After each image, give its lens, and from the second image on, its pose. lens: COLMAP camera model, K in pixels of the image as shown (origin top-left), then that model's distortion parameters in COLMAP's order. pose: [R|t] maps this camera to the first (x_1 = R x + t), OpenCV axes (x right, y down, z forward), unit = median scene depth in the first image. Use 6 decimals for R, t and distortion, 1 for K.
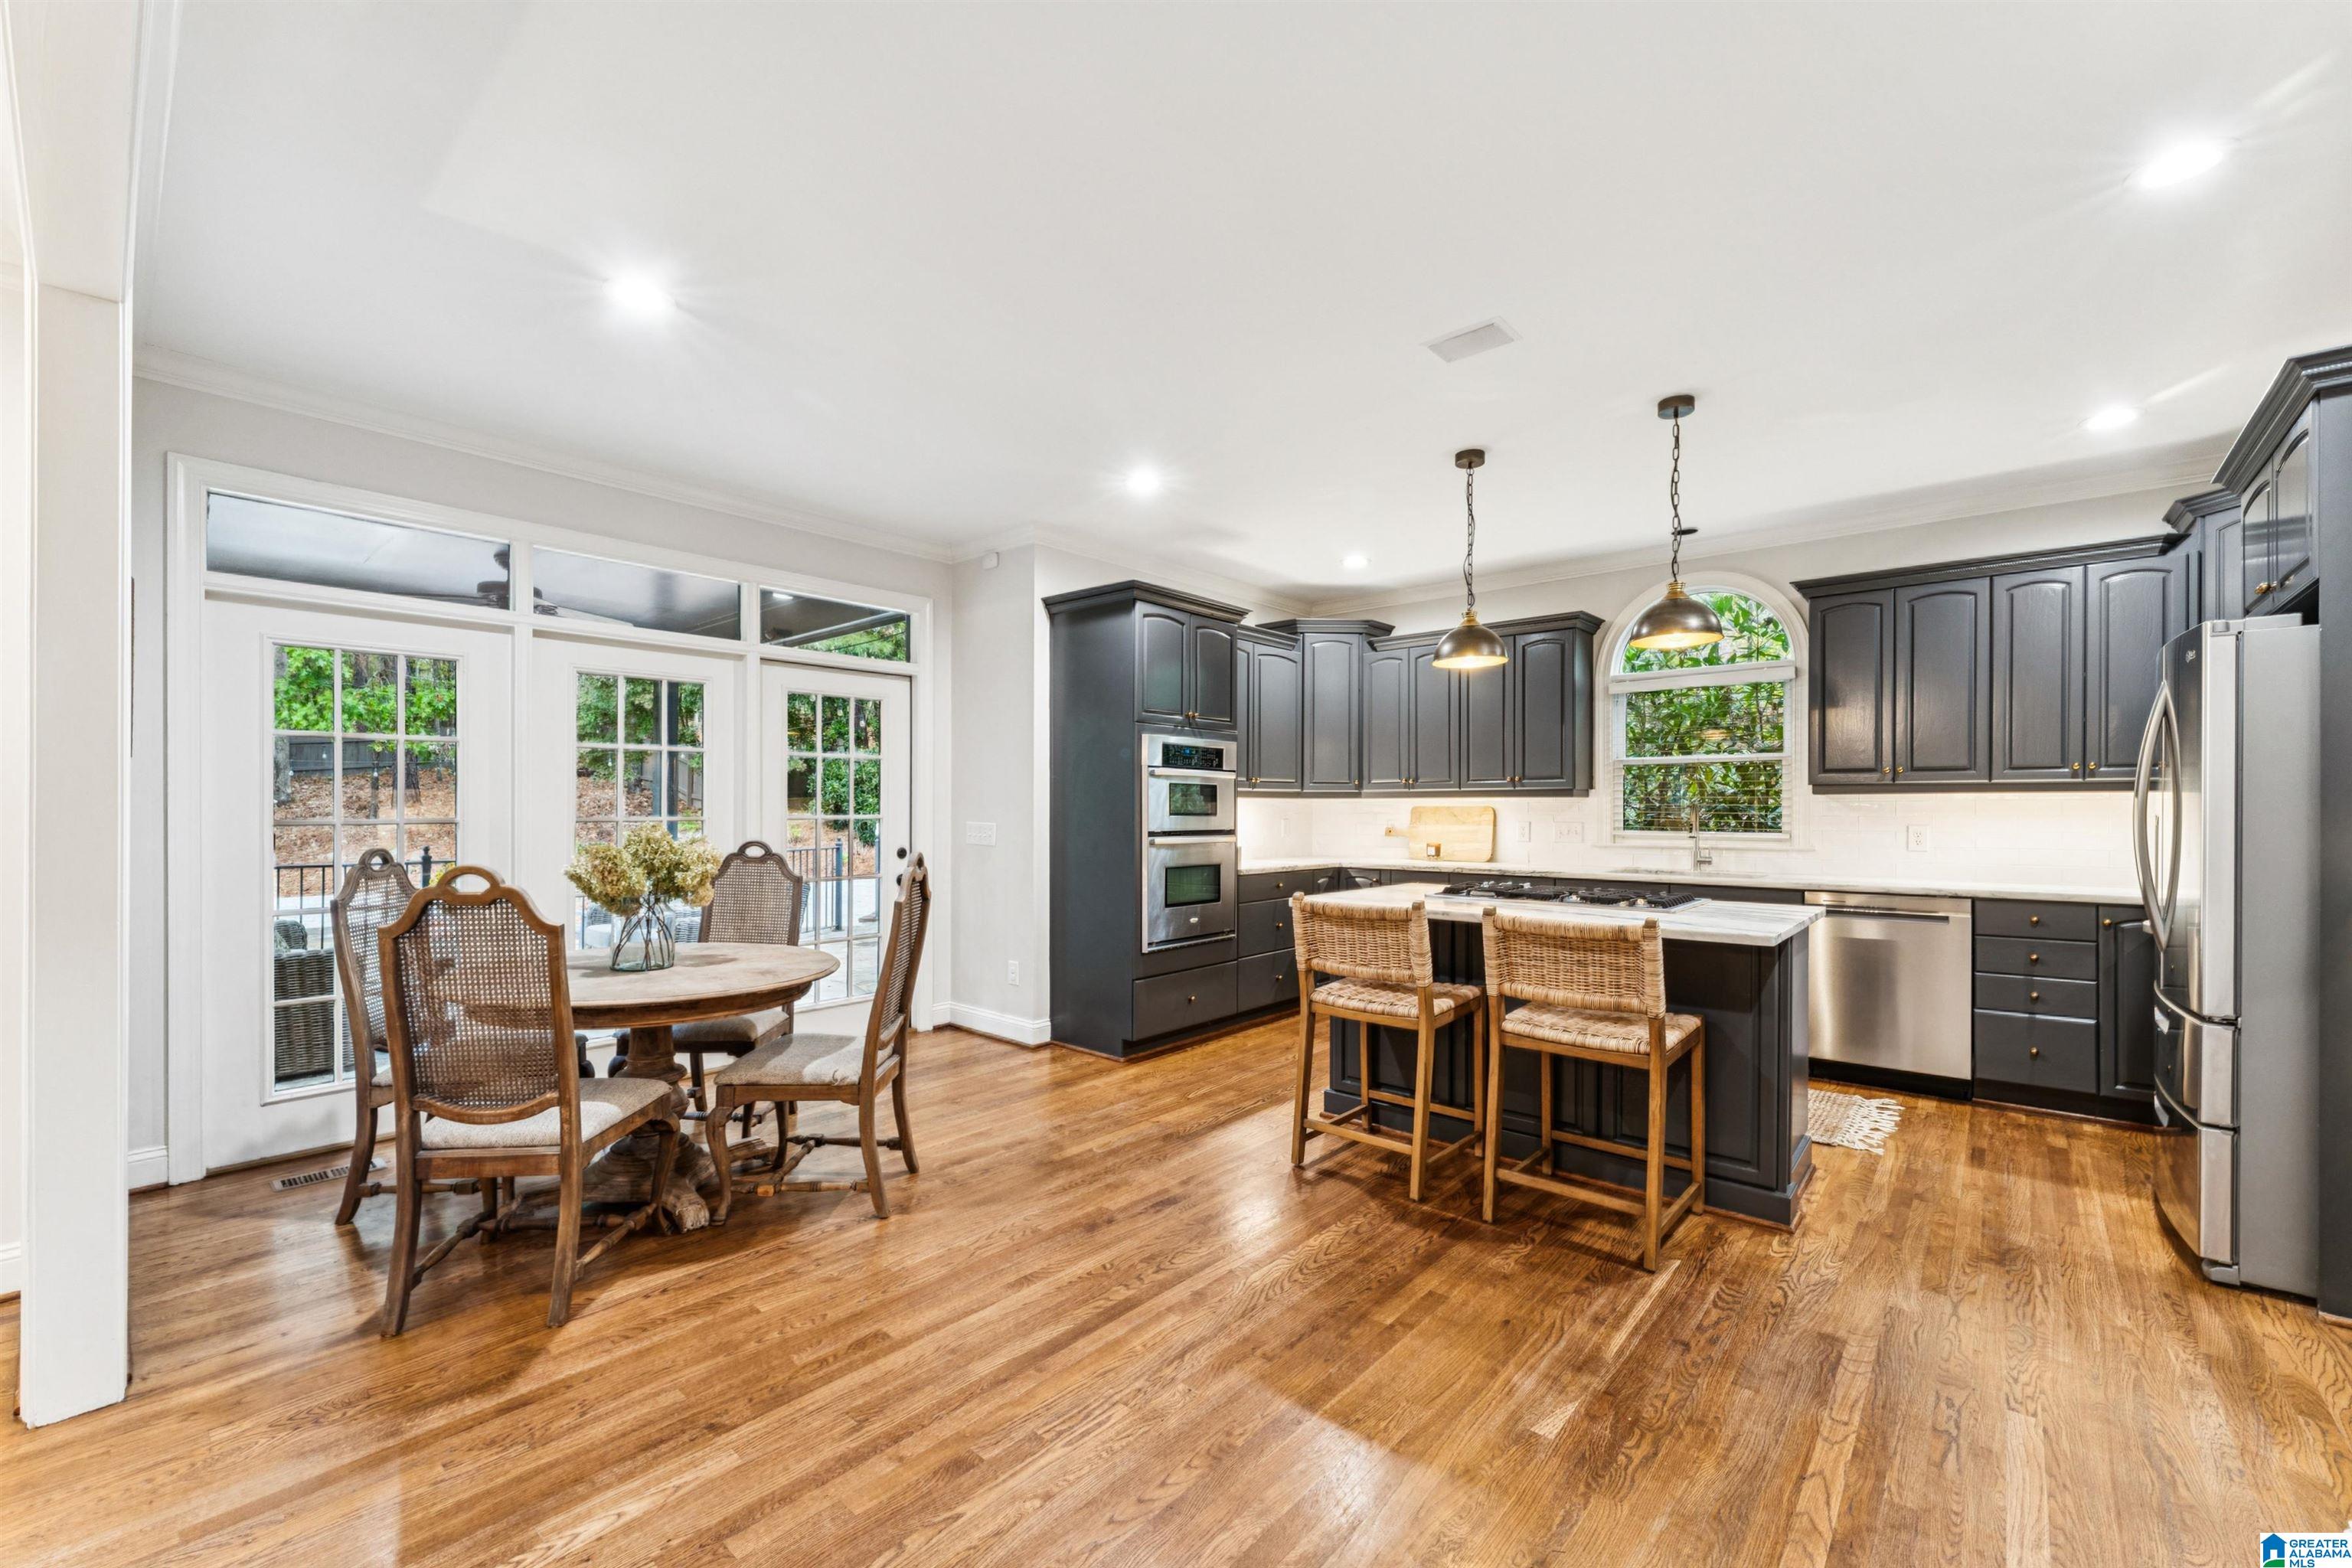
lens RADIAL K [[945.5, 0, 1173.4], [0, 945.5, 812.8], [0, 0, 1]] dist [-0.000778, 0.000293]
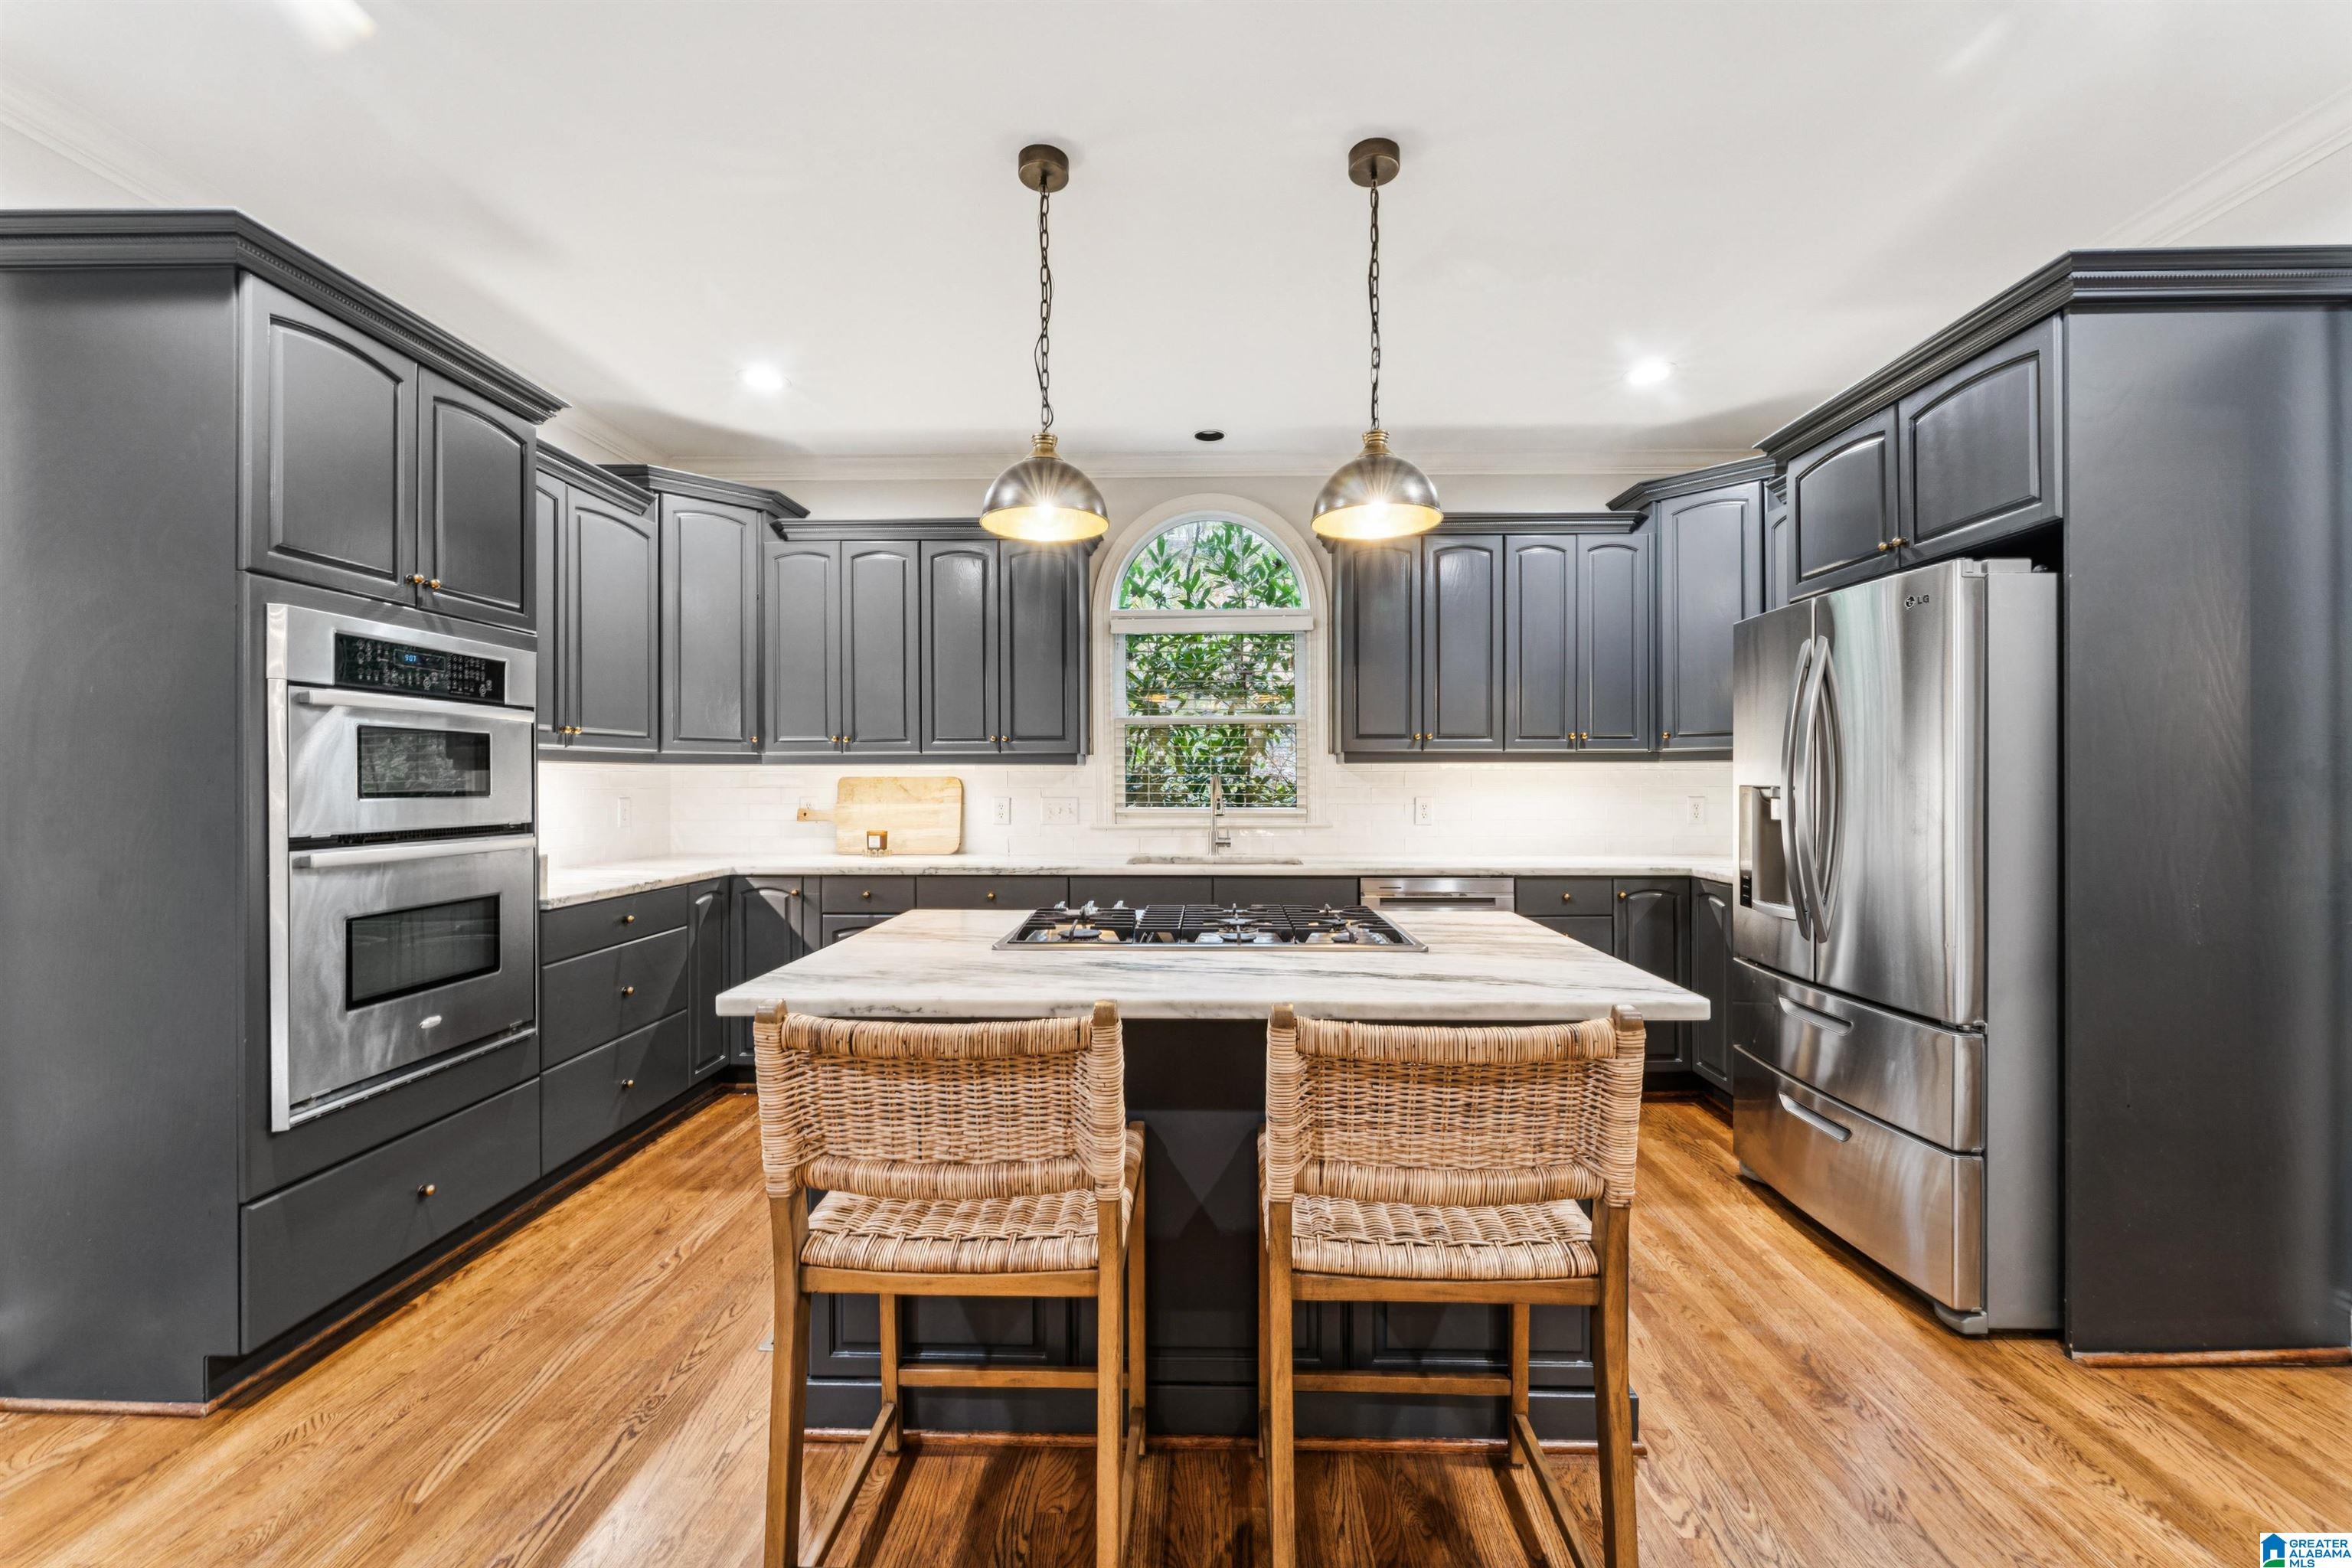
lens RADIAL K [[945.5, 0, 1188.4], [0, 945.5, 780.4], [0, 0, 1]] dist [-0.000778, 0.000293]
pose [[0.767875, -0.003297, 0.640591, 0.010910], [0.004811, 0.999988, -0.000620, -0.003536], [-0.640581, 0.003558, 0.767882, 0.419421]]
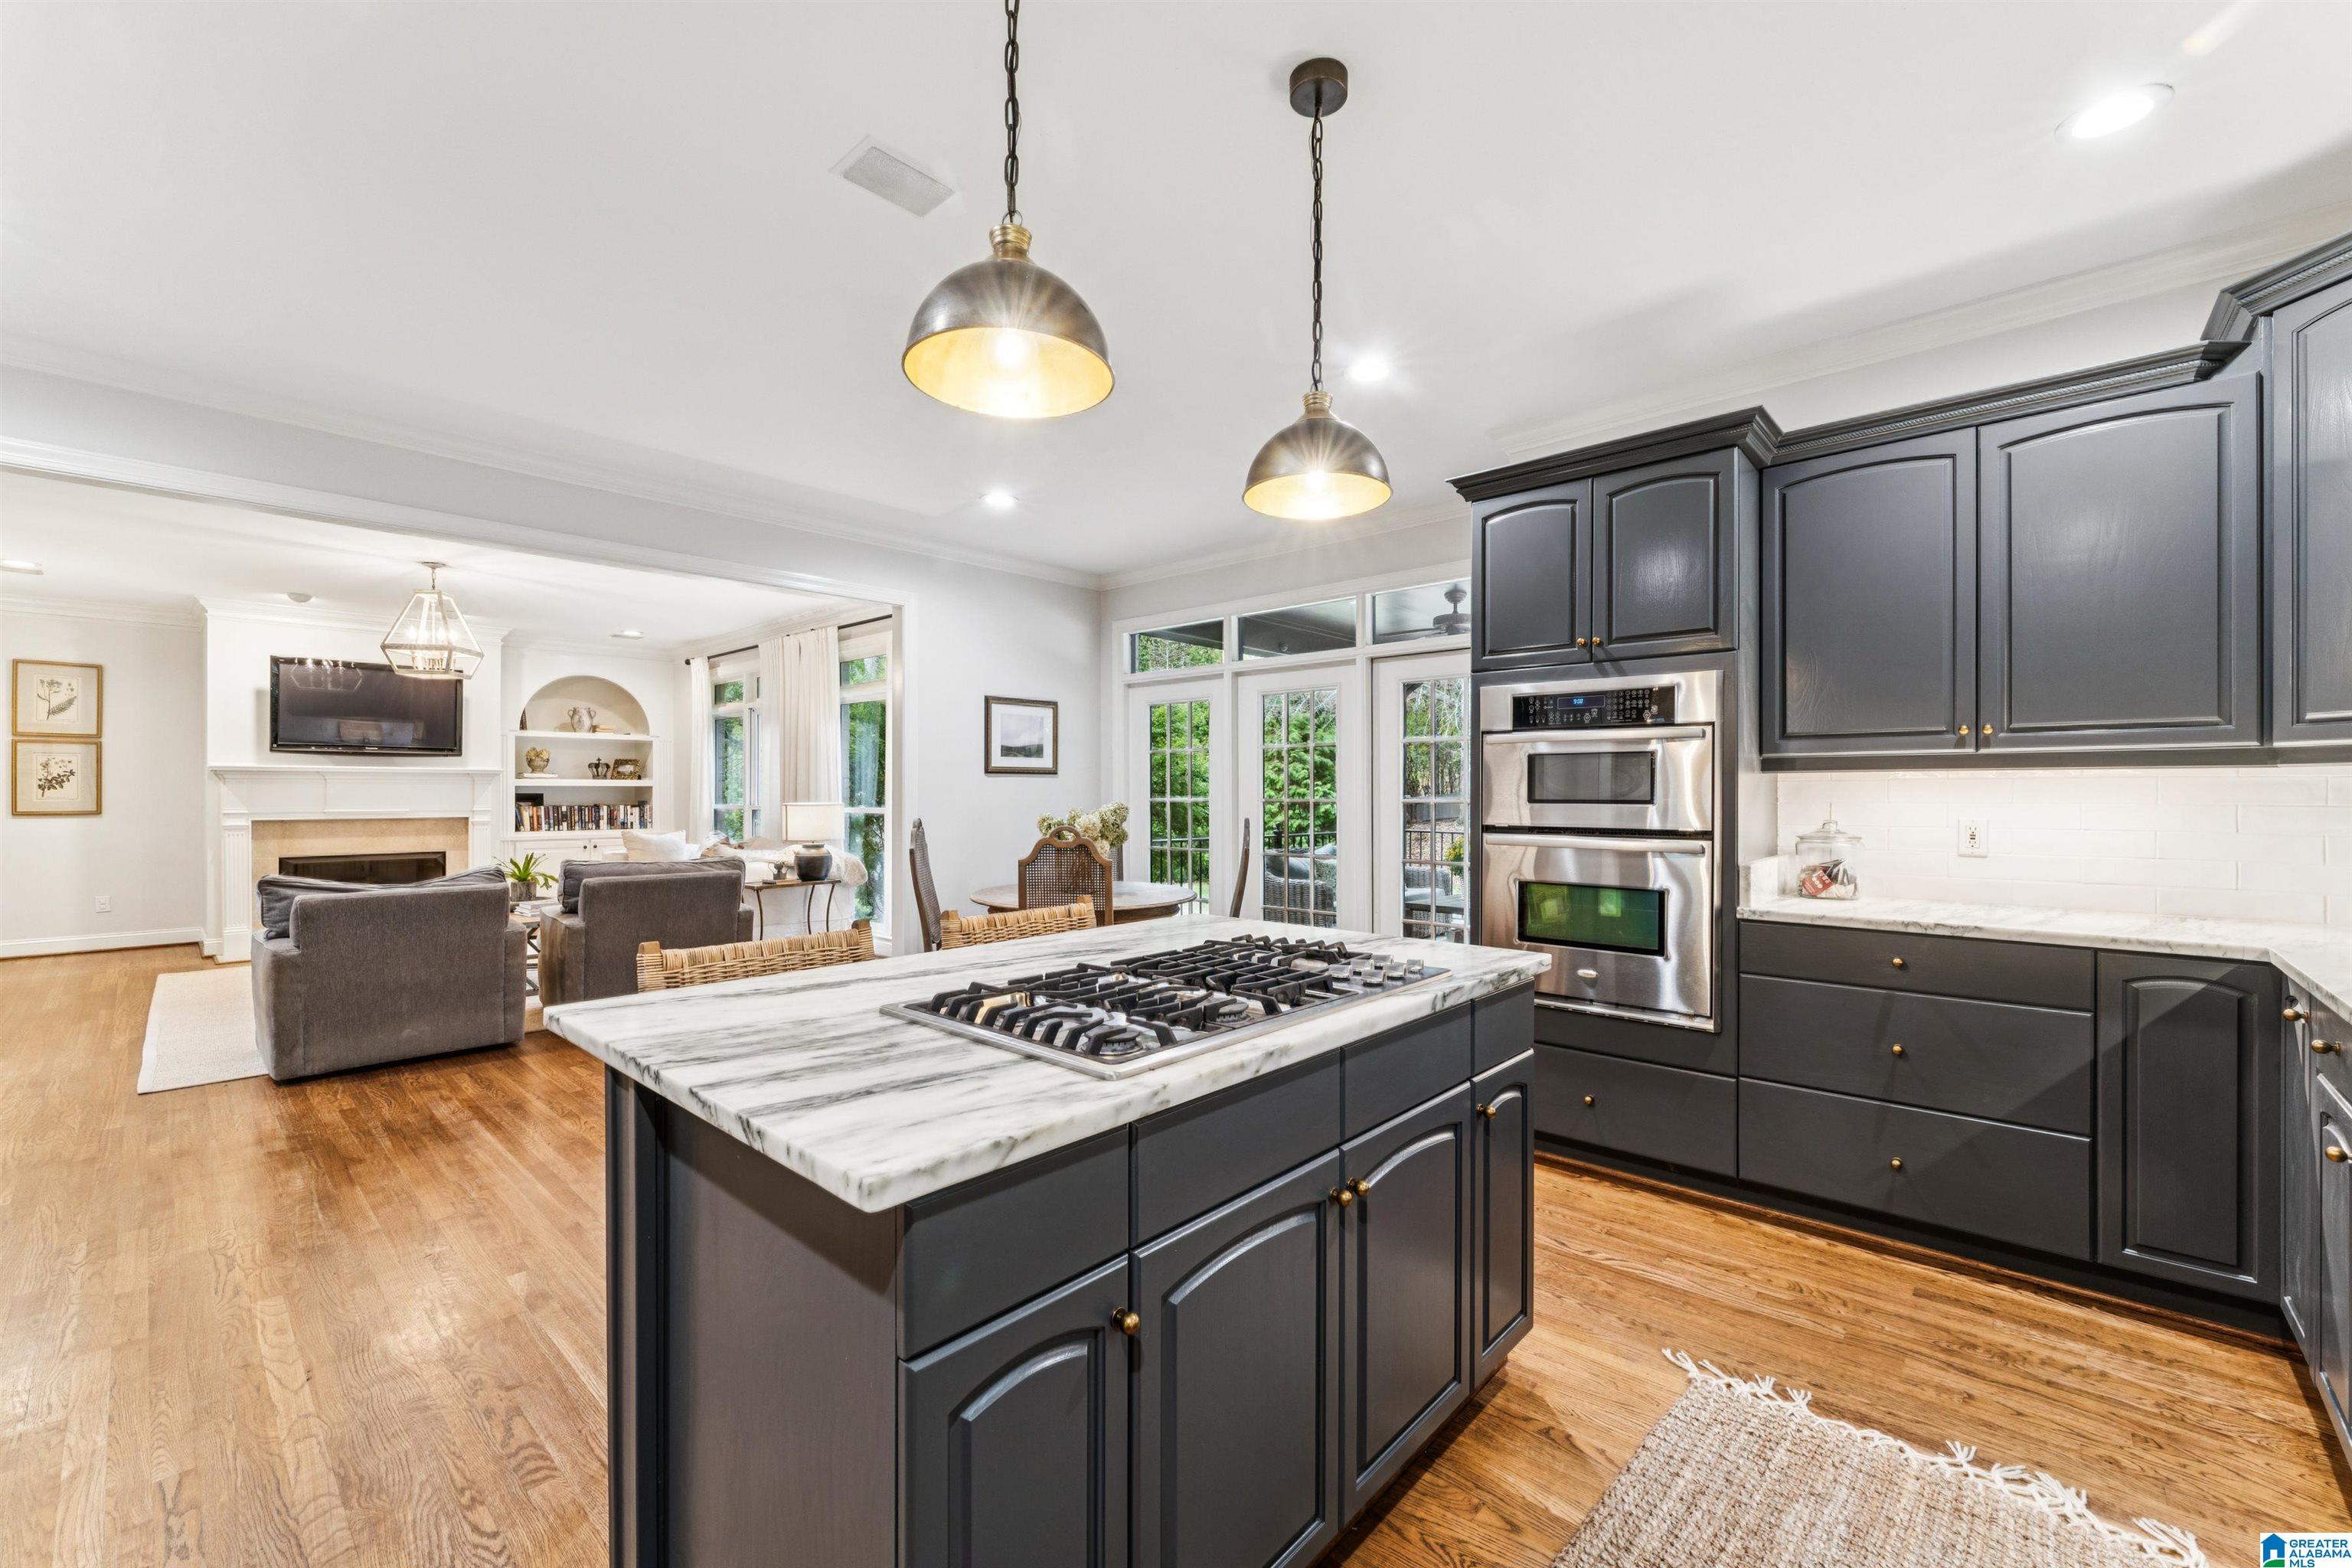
lens RADIAL K [[945.5, 0, 1181.1], [0, 945.5, 792.4], [0, 0, 1]] dist [-0.000778, 0.000293]
pose [[-0.014759, -0.000859, -0.999891, 0.671763], [-0.006331, 0.999980, -0.000765, -0.002387], [0.999871, 0.006319, -0.014764, 0.774102]]
